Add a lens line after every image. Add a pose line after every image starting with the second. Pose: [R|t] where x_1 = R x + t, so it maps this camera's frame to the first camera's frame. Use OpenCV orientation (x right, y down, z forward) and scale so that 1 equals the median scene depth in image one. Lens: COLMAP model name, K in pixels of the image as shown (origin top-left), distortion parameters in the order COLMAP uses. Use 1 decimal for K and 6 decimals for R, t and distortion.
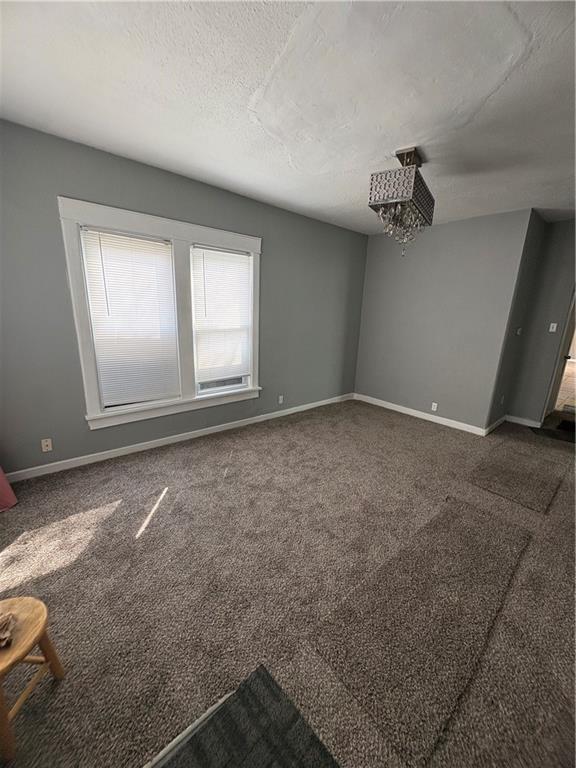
lens RADIAL K [[307.4, 0, 288.0], [0, 307.4, 384.0], [0, 0, 1]] dist [-0.000248, 0.000132]
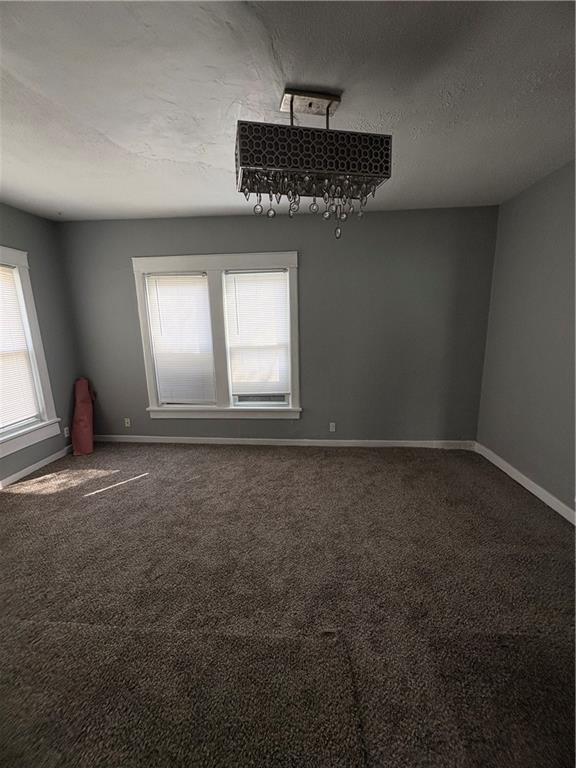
lens RADIAL K [[307.4, 0, 288.0], [0, 307.4, 384.0], [0, 0, 1]] dist [-0.000248, 0.000132]
pose [[0.702652, 0.087477, -0.706136, 0.627911], [-0.129467, 0.991566, -0.005992, -0.061628], [0.699656, 0.095631, 0.708051, 0.366229]]
